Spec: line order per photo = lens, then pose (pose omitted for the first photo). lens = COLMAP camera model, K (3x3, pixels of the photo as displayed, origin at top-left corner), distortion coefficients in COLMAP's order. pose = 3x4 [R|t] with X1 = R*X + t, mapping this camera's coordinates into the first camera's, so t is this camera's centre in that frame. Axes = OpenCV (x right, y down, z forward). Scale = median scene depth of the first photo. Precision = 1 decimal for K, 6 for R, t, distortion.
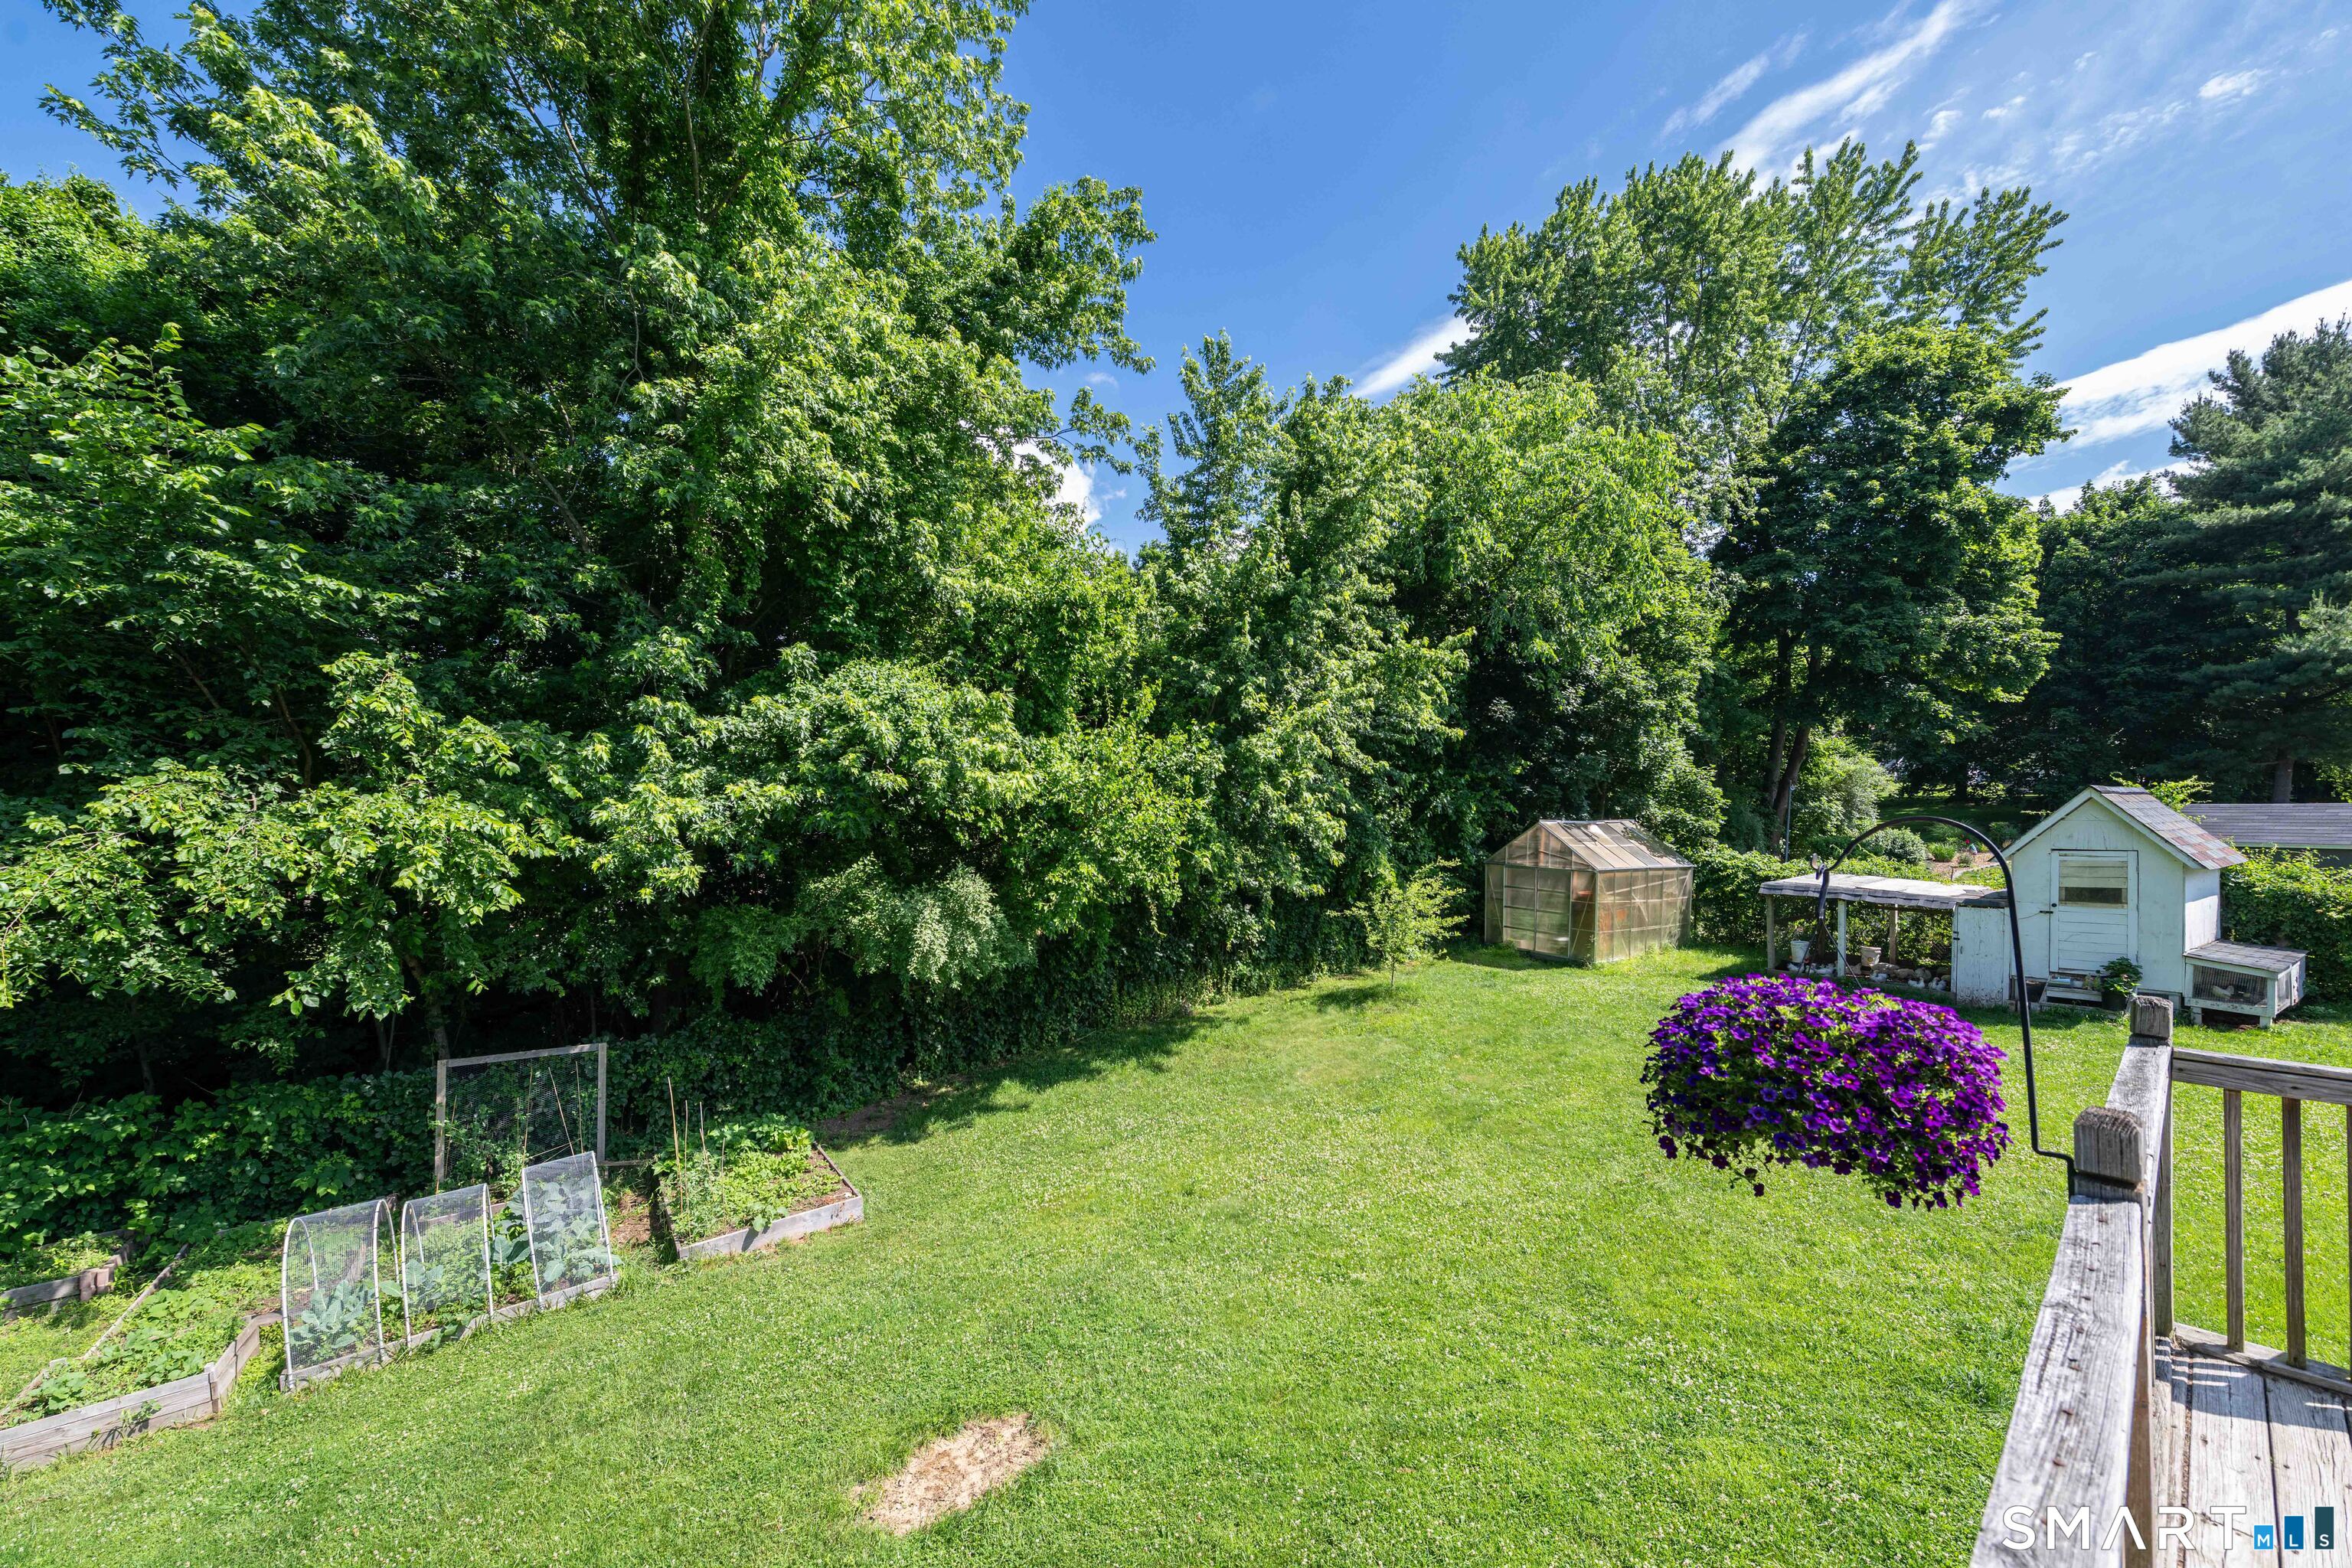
lens RADIAL K [[942.8, 0, 1167.1], [0, 942.8, 825.2], [0, 0, 1]] dist [-0.000612, 0.000101]
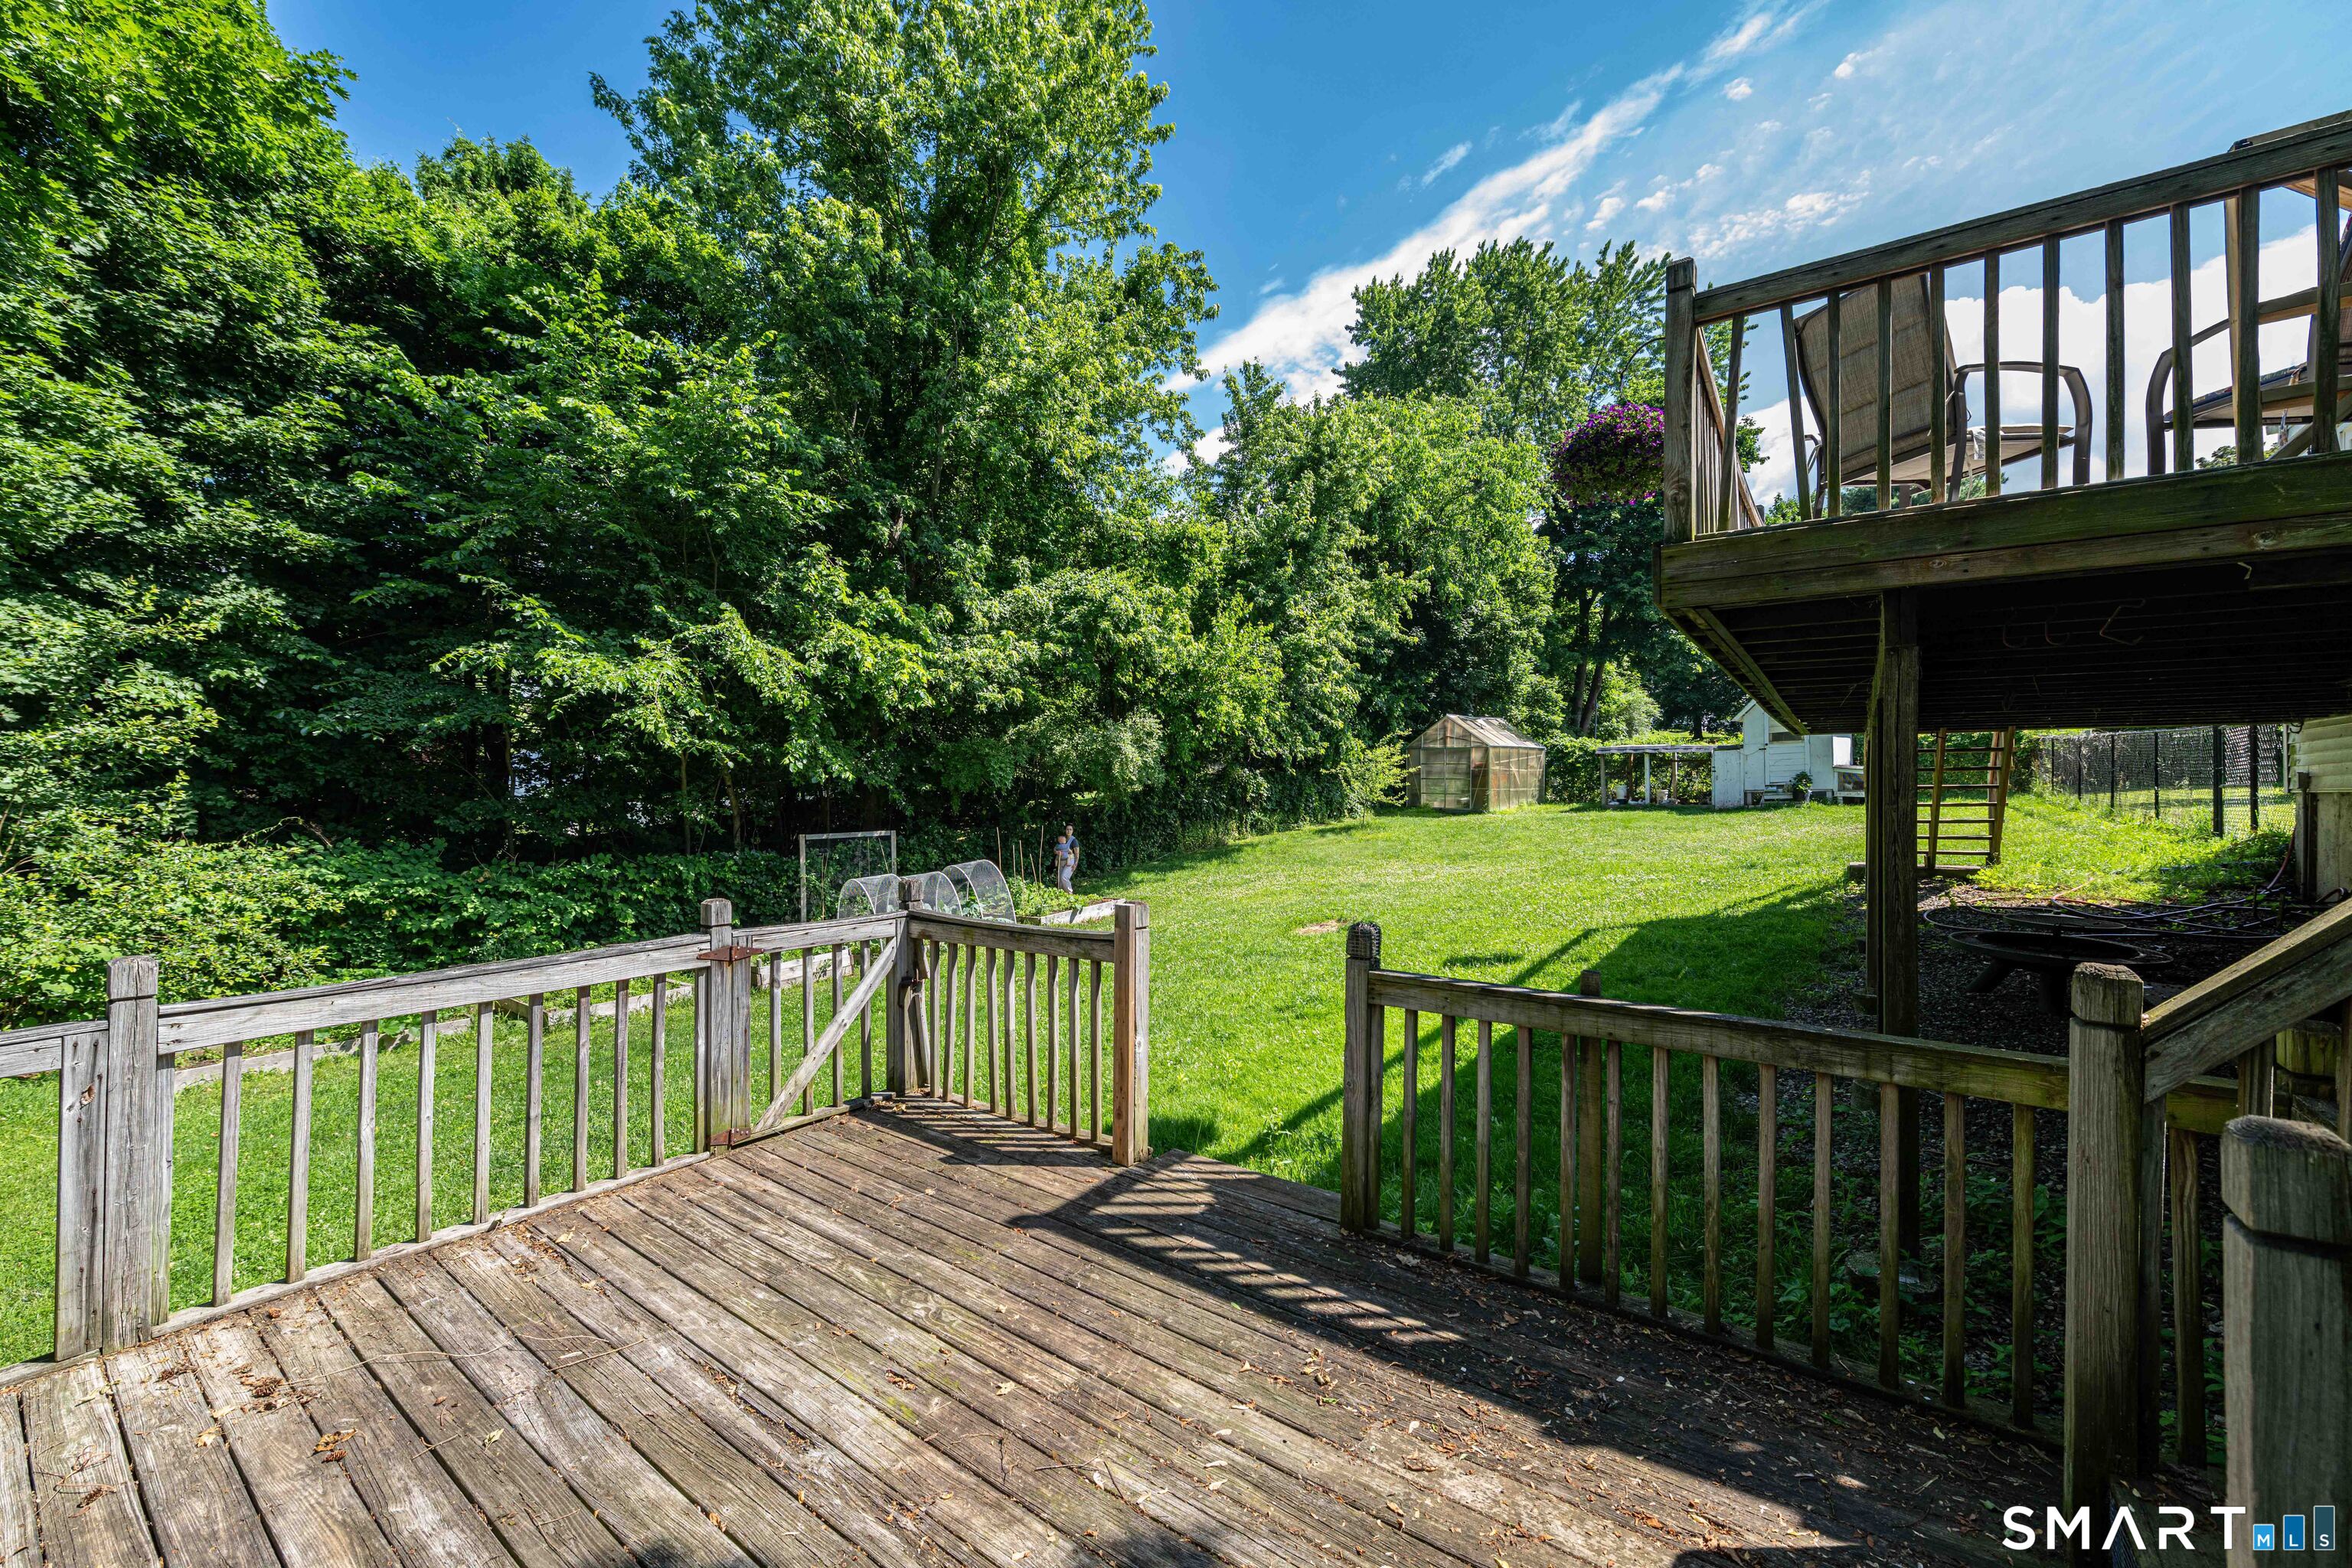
lens RADIAL K [[925.7, 0, 1176.0], [0, 925.7, 784.0], [0, 0, 1]] dist [-0.000344, -0.000004]
pose [[0.981357, -0.012908, 0.191762, -0.337954], [0.015616, 0.999798, -0.012620, 0.140520], [-0.191561, 0.015379, 0.981360, -0.344627]]
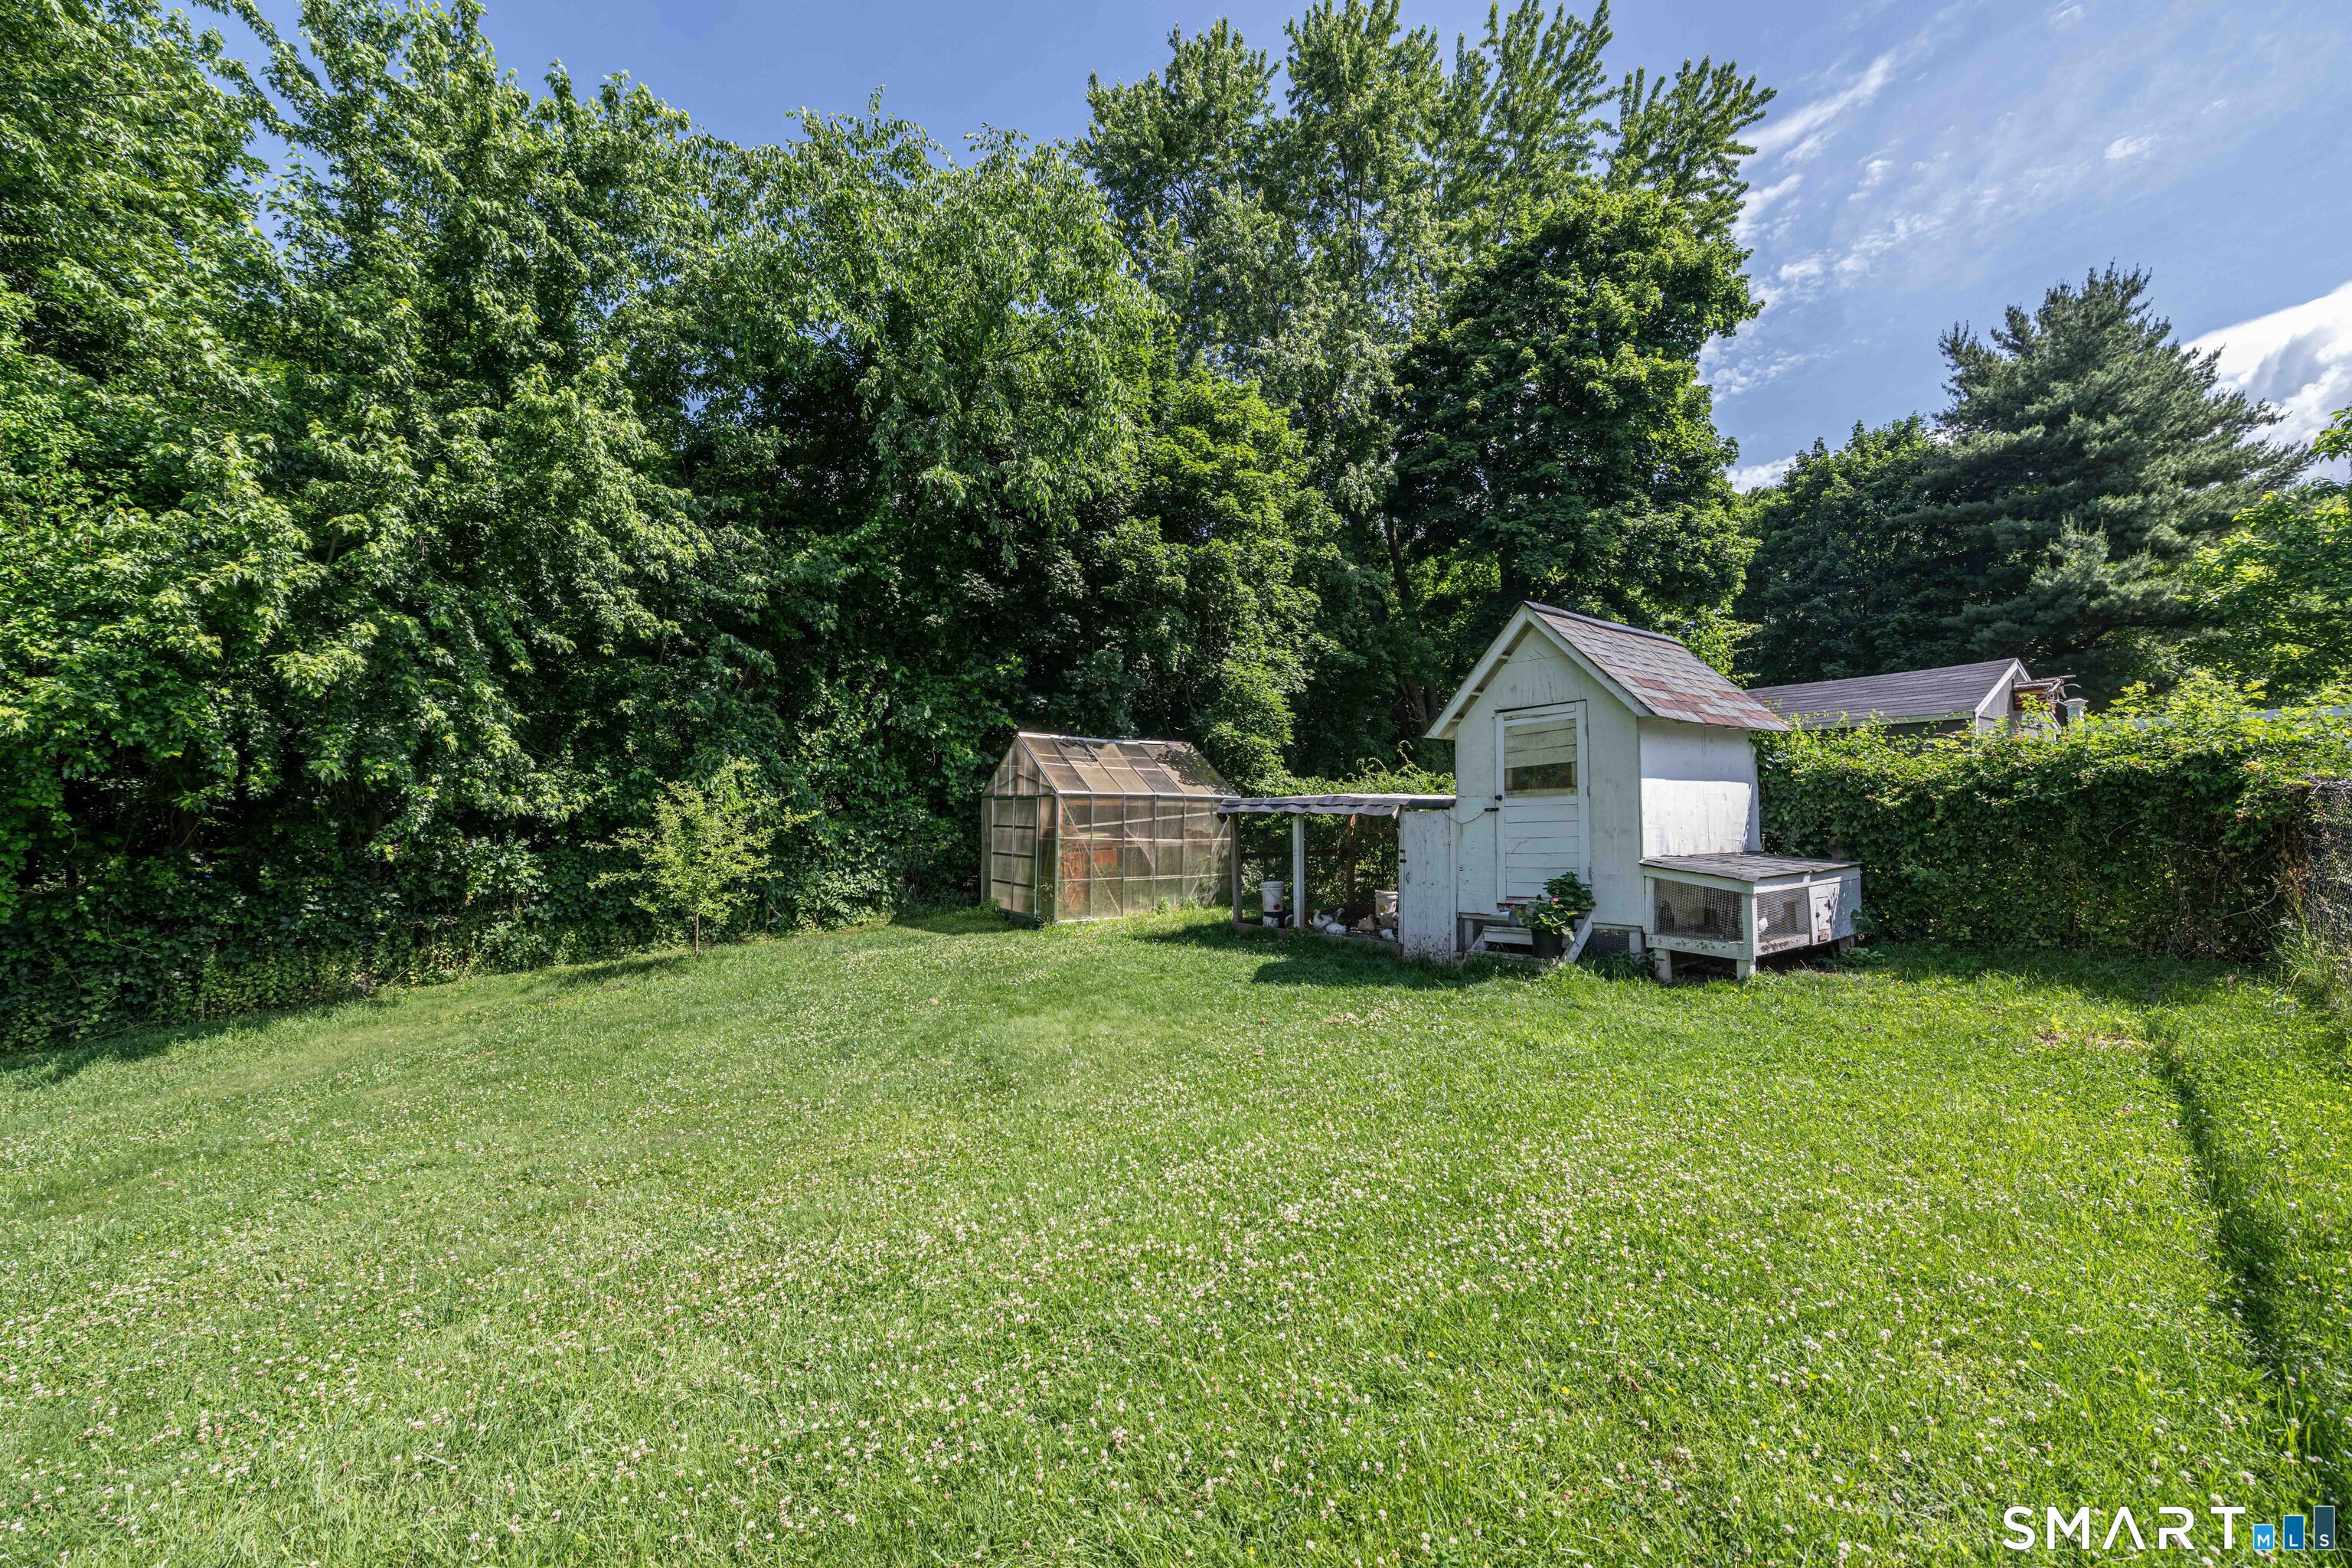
lens RADIAL K [[942.8, 0, 1176.0], [0, 942.8, 784.0], [0, 0, 1]] dist [0.000924, 0.000198]
pose [[0.997950, 0.001204, 0.063990, 0.604204], [0.002365, 0.998447, -0.055655, 0.097745], [-0.063957, 0.055692, 0.996397, 0.332687]]
